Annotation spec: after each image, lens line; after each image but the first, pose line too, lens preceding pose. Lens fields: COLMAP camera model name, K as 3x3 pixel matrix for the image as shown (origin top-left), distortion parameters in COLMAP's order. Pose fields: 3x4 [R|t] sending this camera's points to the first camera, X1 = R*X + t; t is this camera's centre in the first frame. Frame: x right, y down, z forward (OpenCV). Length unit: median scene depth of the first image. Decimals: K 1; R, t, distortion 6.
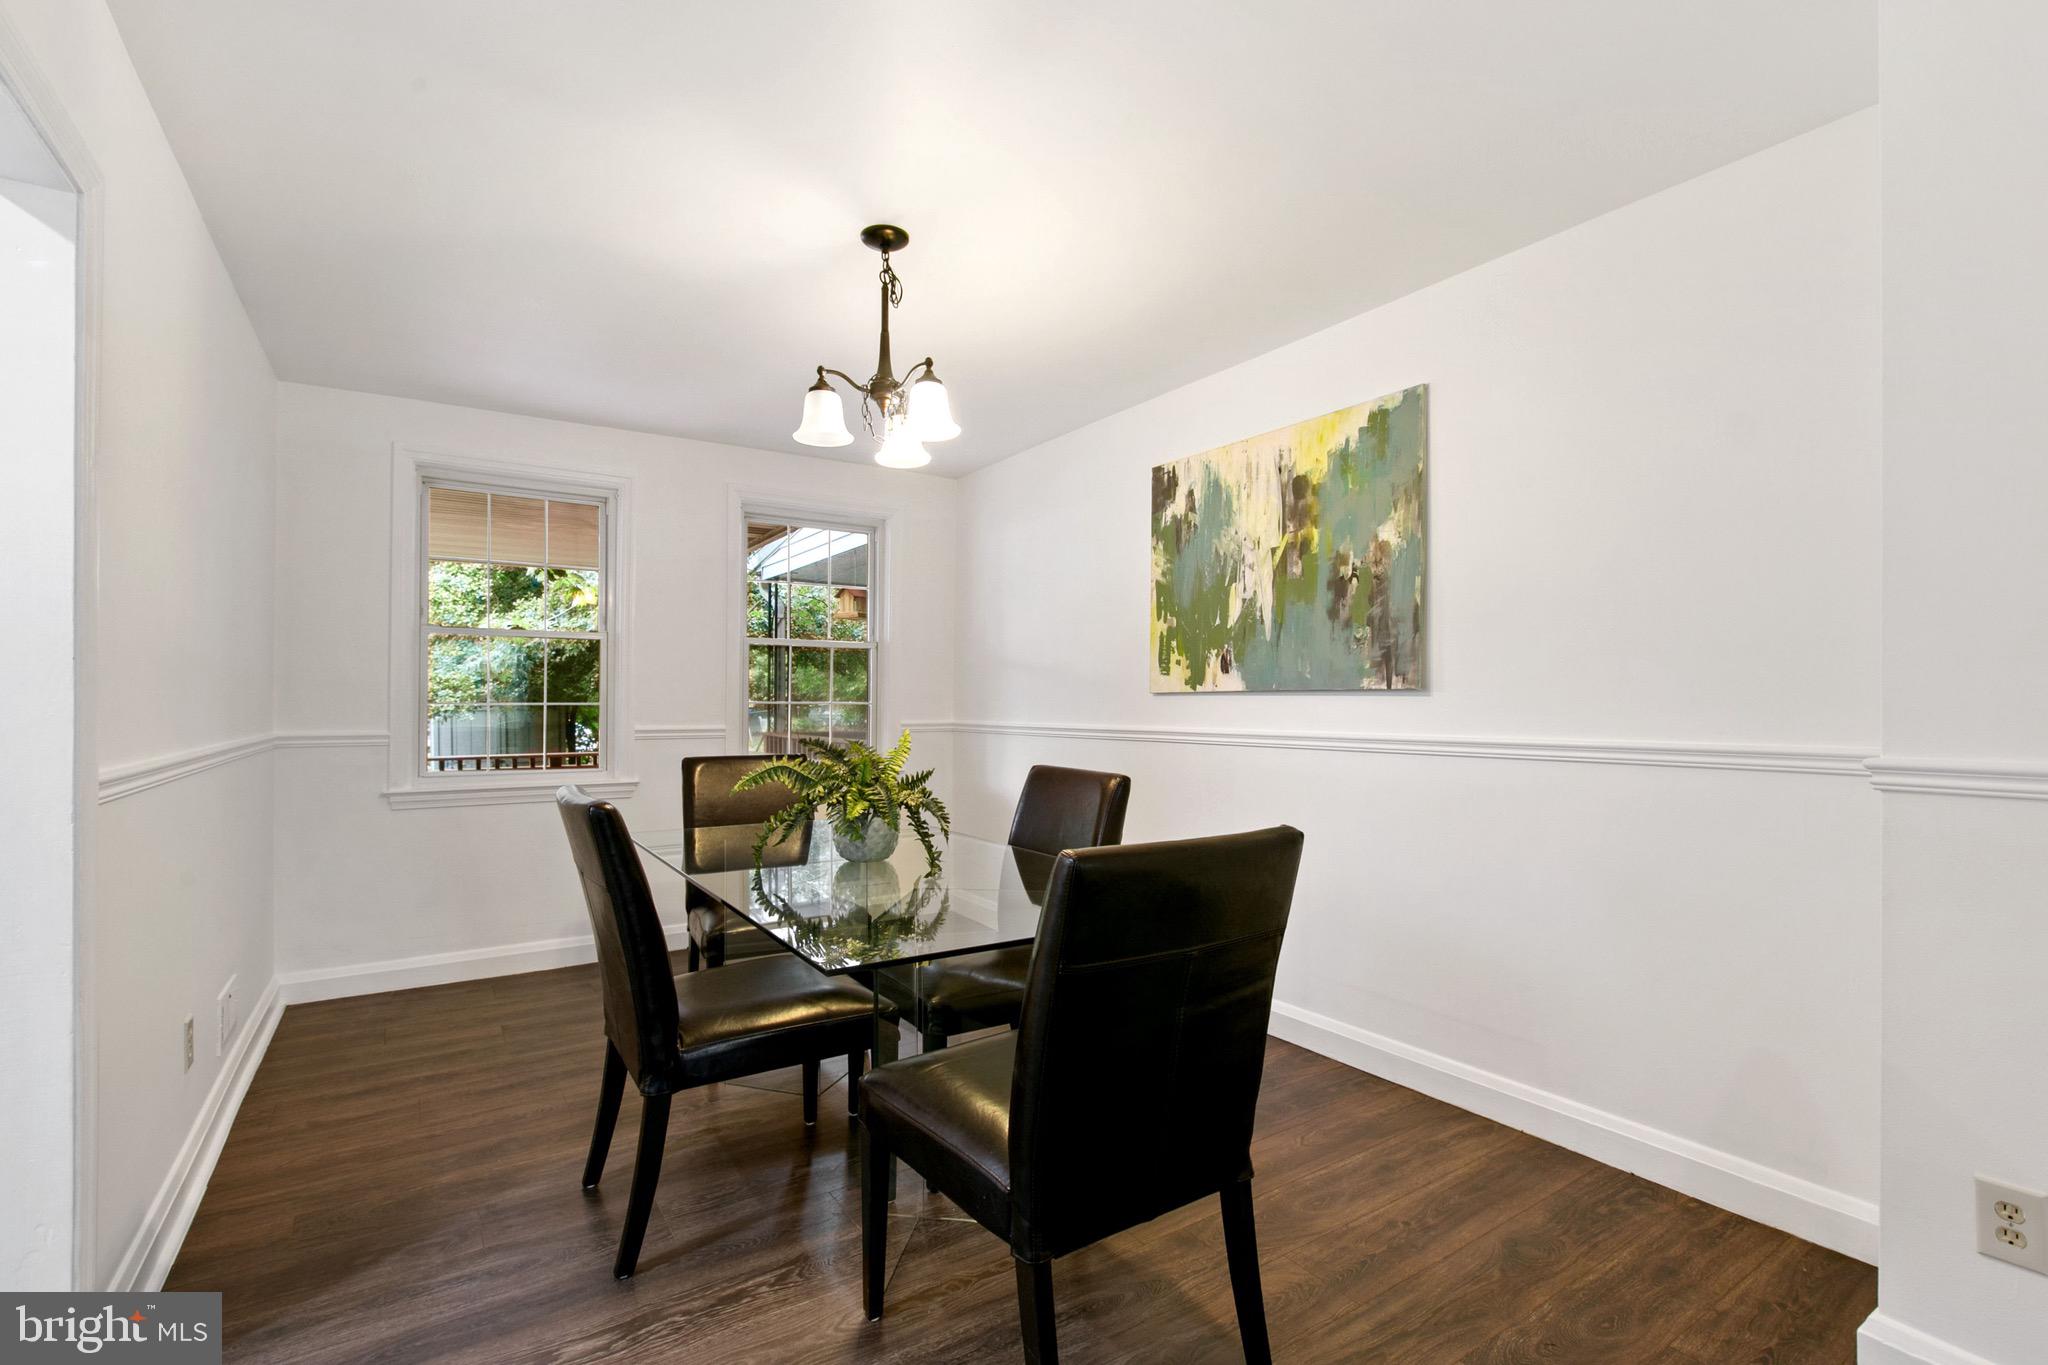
lens RADIAL K [[942.5, 0, 1076.5], [0, 942.5, 705.9], [0, 0, 1]] dist [0.001631, 0.000027]
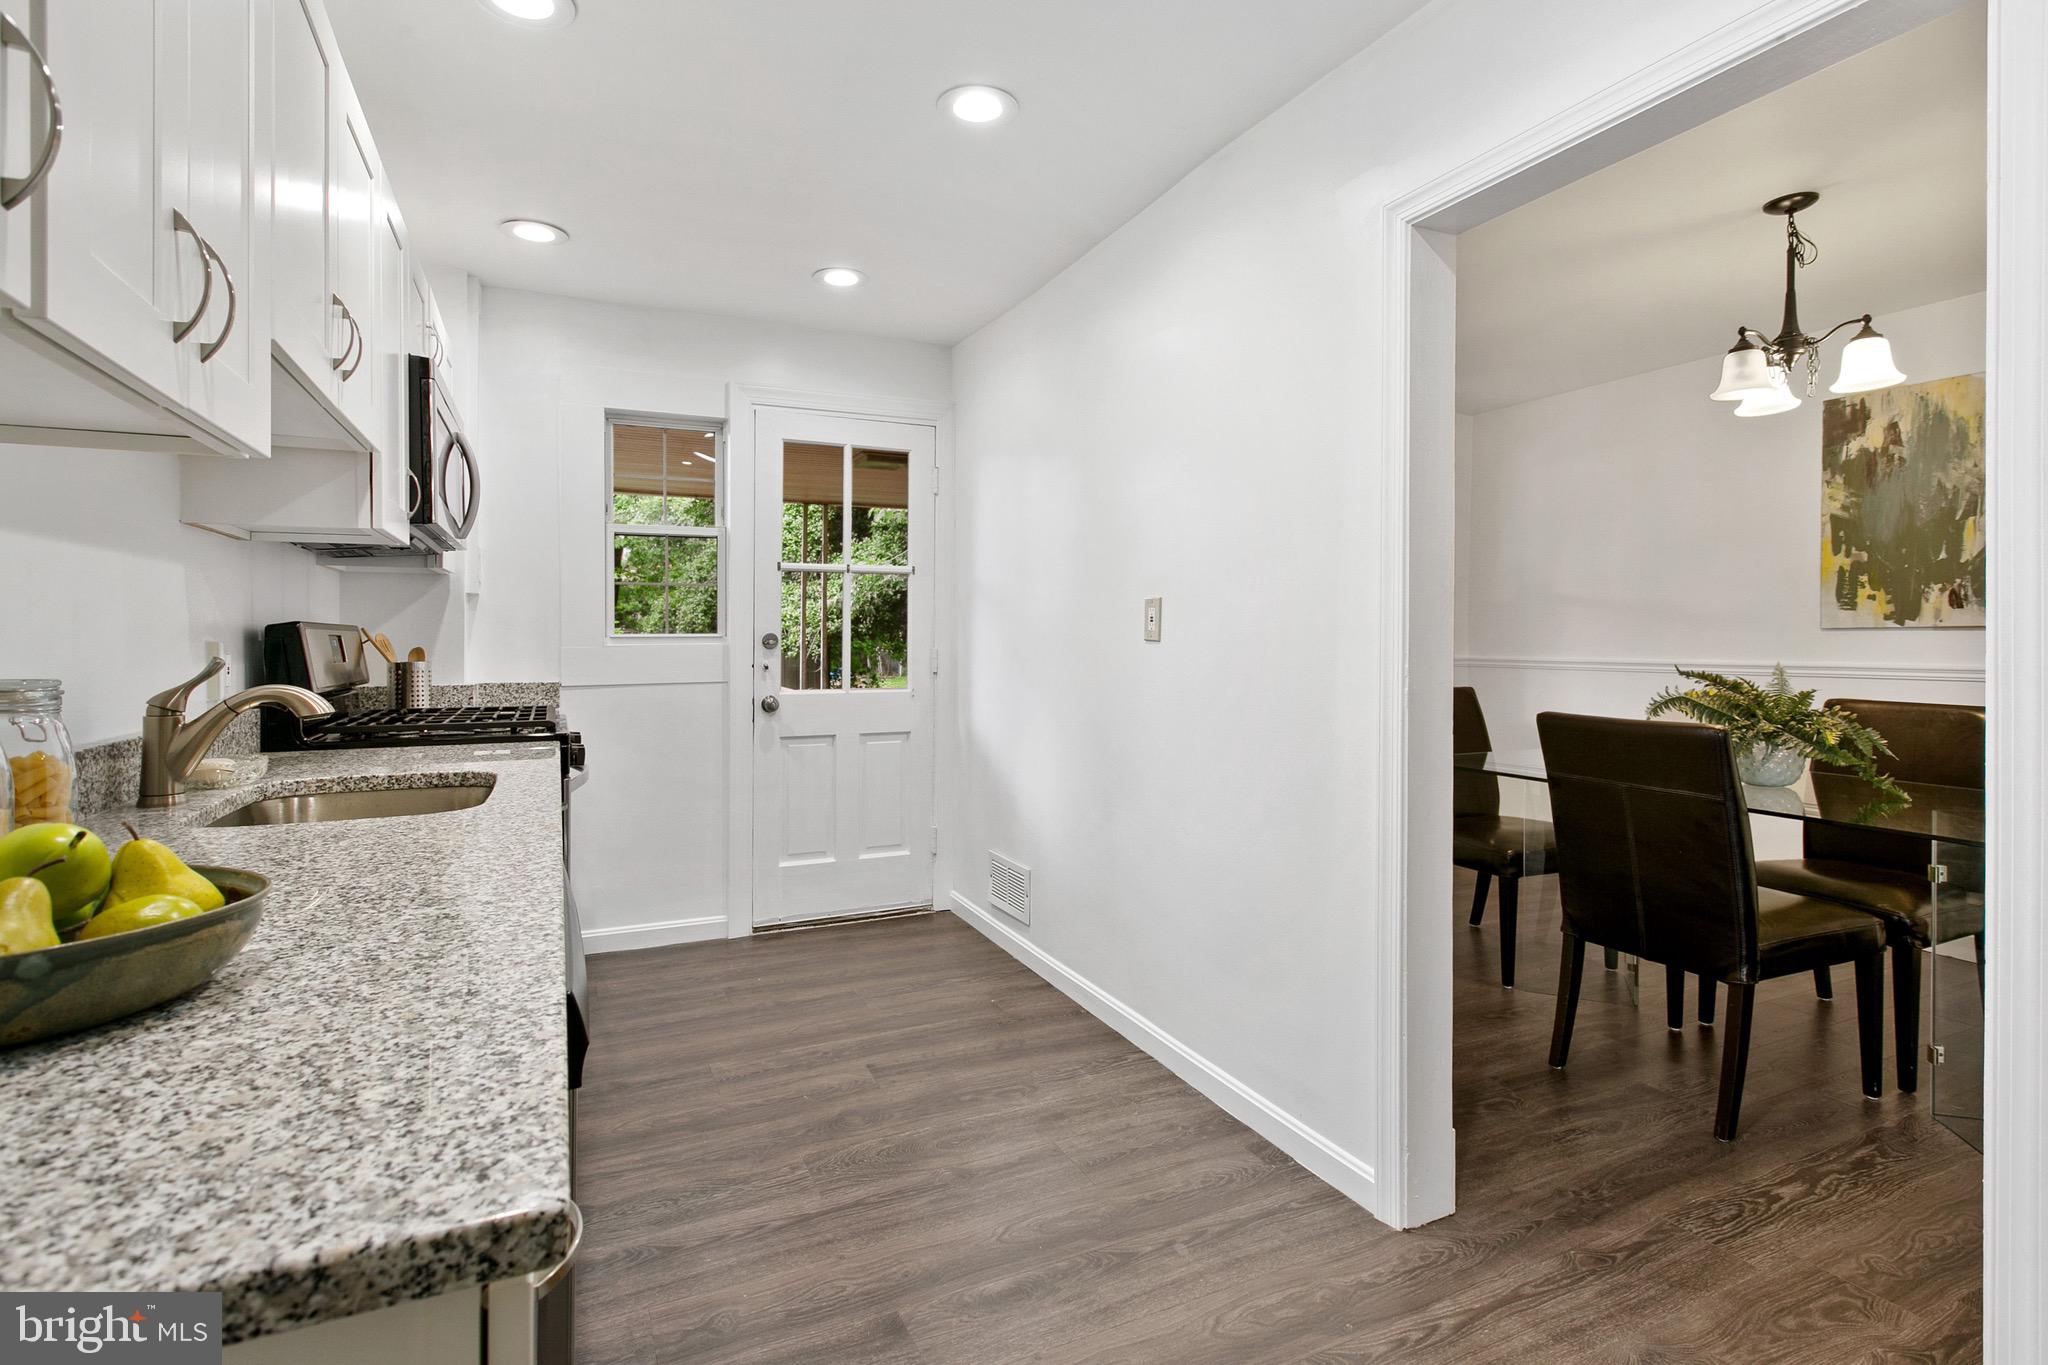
lens RADIAL K [[962.1, 0, 1019.9], [0, 962.1, 668.2], [0, 0, 1]] dist [-0.017208, -0.000405]
pose [[0.982960, 0.000028, -0.183822, -0.595939], [0.005847, 0.999489, 0.031418, -0.008081], [0.183729, -0.031957, 0.982457, -0.150985]]
